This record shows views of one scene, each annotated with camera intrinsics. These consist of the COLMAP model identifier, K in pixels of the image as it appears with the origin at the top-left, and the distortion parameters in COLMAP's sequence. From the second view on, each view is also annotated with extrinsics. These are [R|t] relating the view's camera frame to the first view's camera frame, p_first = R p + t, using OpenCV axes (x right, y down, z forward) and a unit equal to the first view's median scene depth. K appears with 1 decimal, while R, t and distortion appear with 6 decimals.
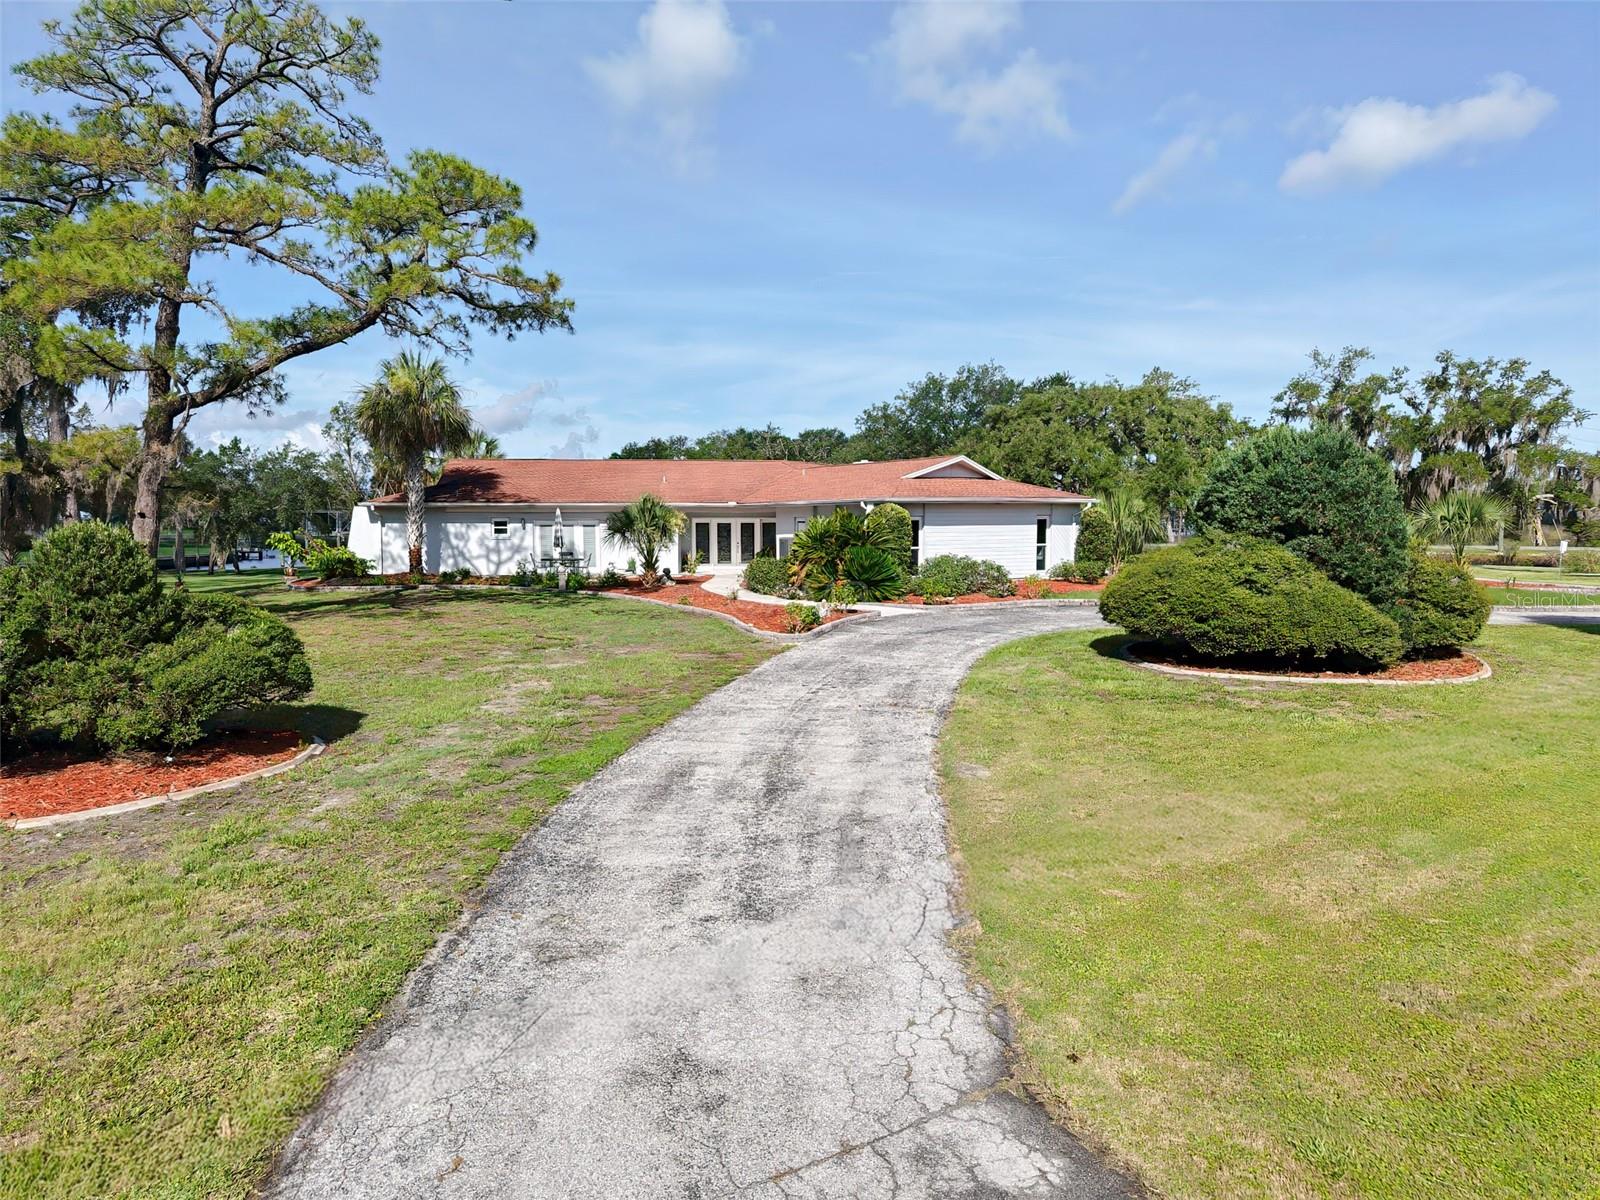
lens RADIAL K [[1074.5, 0, 835.4], [0, 1074.5, 606.3], [0, 0, 1]] dist [0.033459, -0.038232]
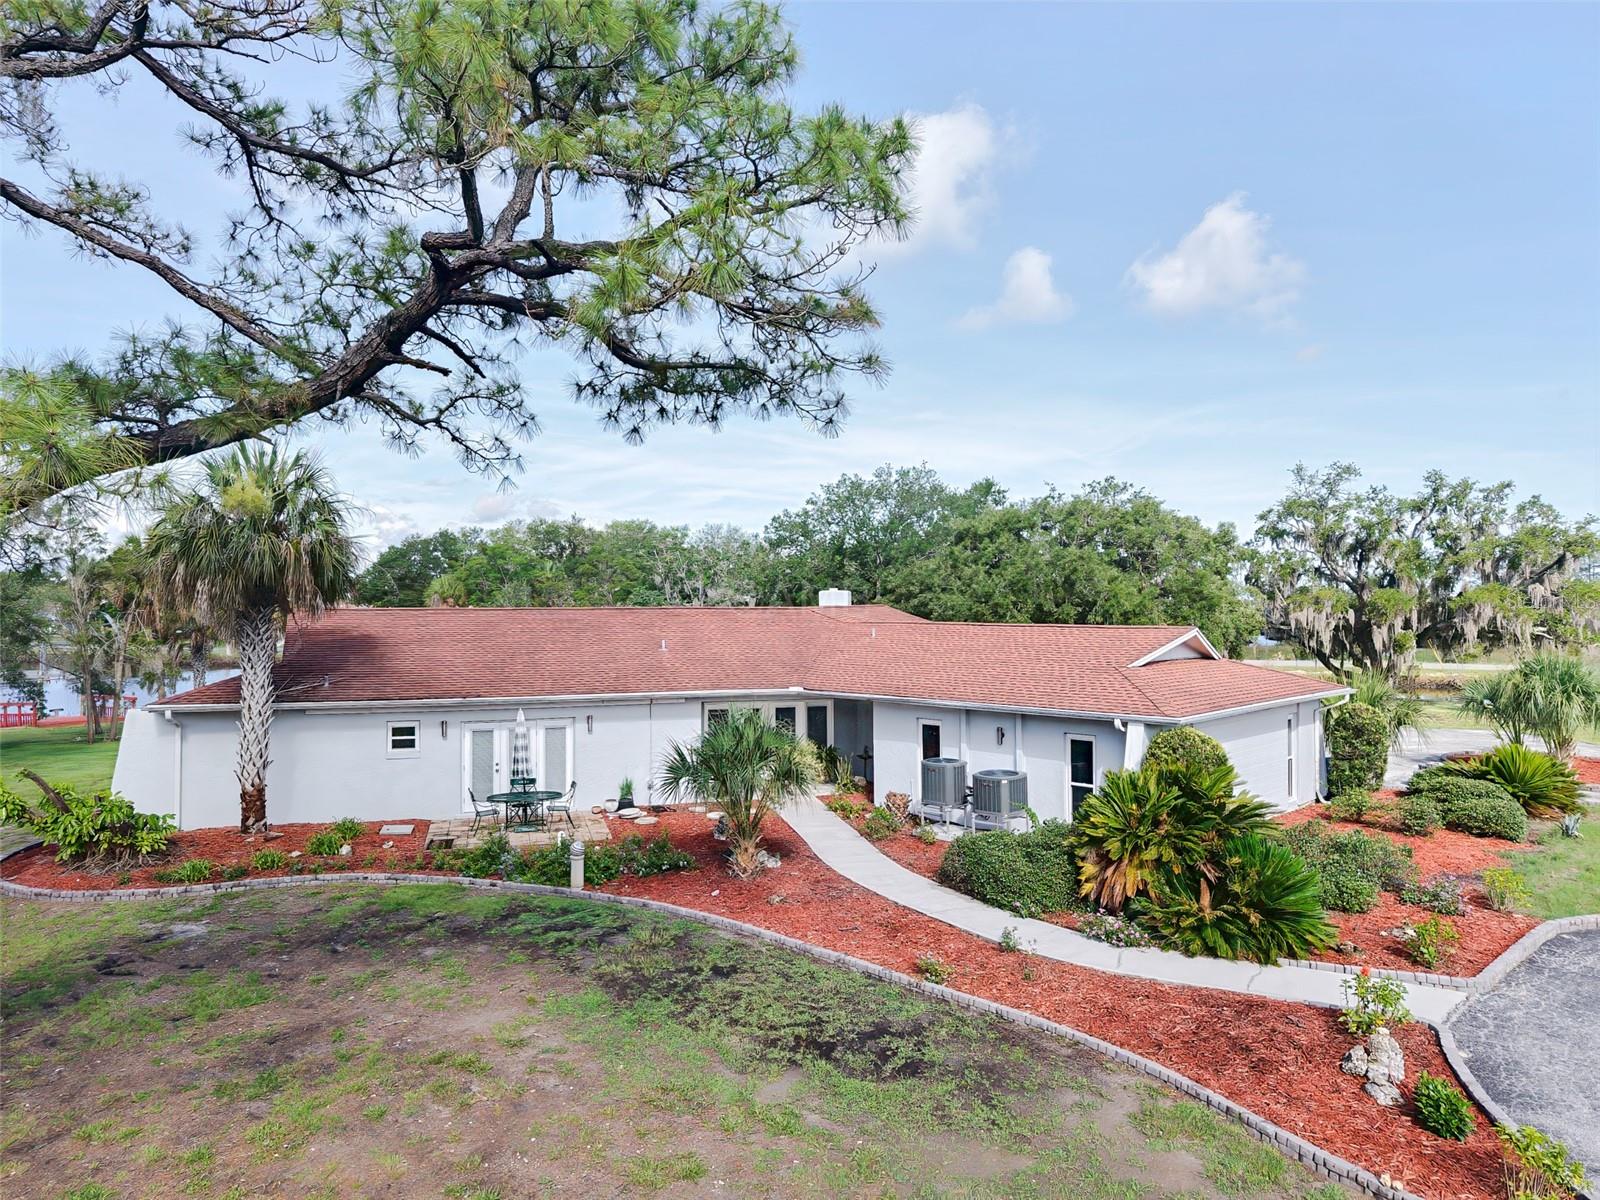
lens RADIAL K [[1074.5, 0, 835.4], [0, 1074.5, 606.3], [0, 0, 1]] dist [0.033459, -0.038232]
pose [[0.975752, 0.001585, 0.218875, -0.224758], [0.015715, 0.996886, -0.077277, -0.102001], [-0.218316, 0.078843, 0.972688, 0.396446]]
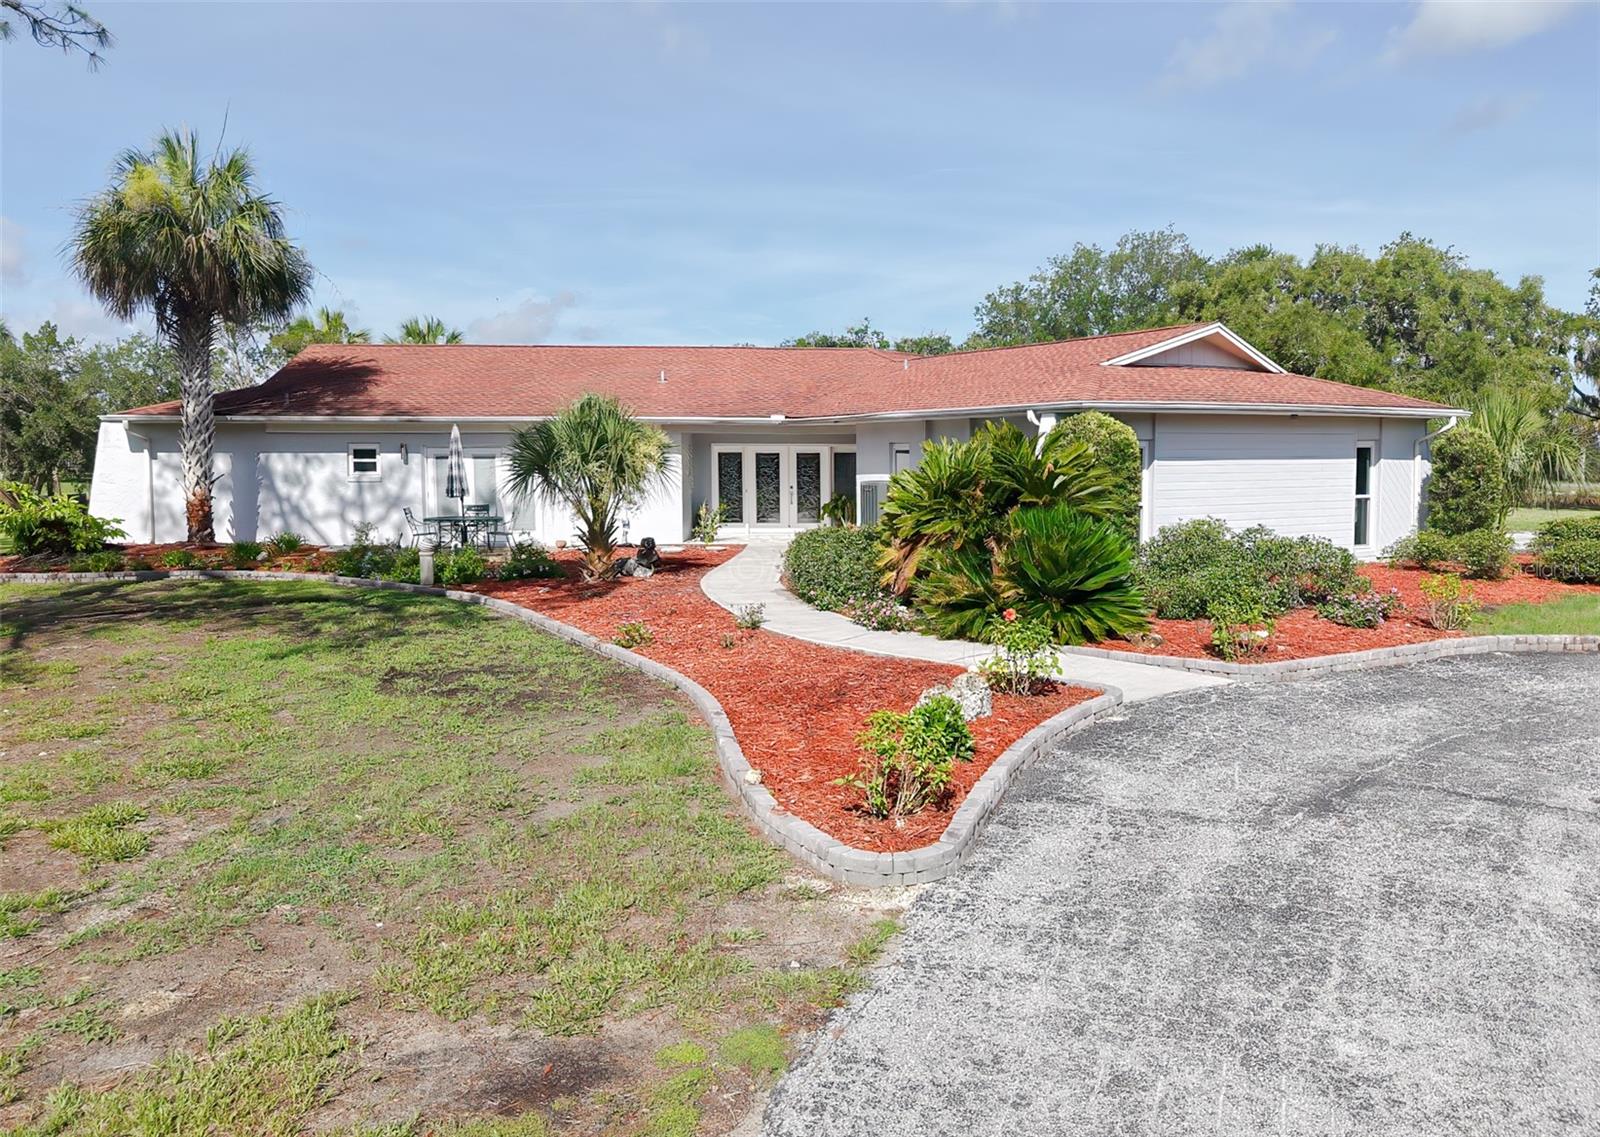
lens RADIAL K [[1228.8, 0, 916.4], [0, 1228.8, 530.3], [0, 0, 1]] dist [-0.006012, 0.004300]
pose [[0.999883, 0.003492, -0.014895, -0.015864], [-0.003702, 0.999893, -0.014130, -0.030985], [0.014844, 0.014183, 0.999789, 0.393741]]
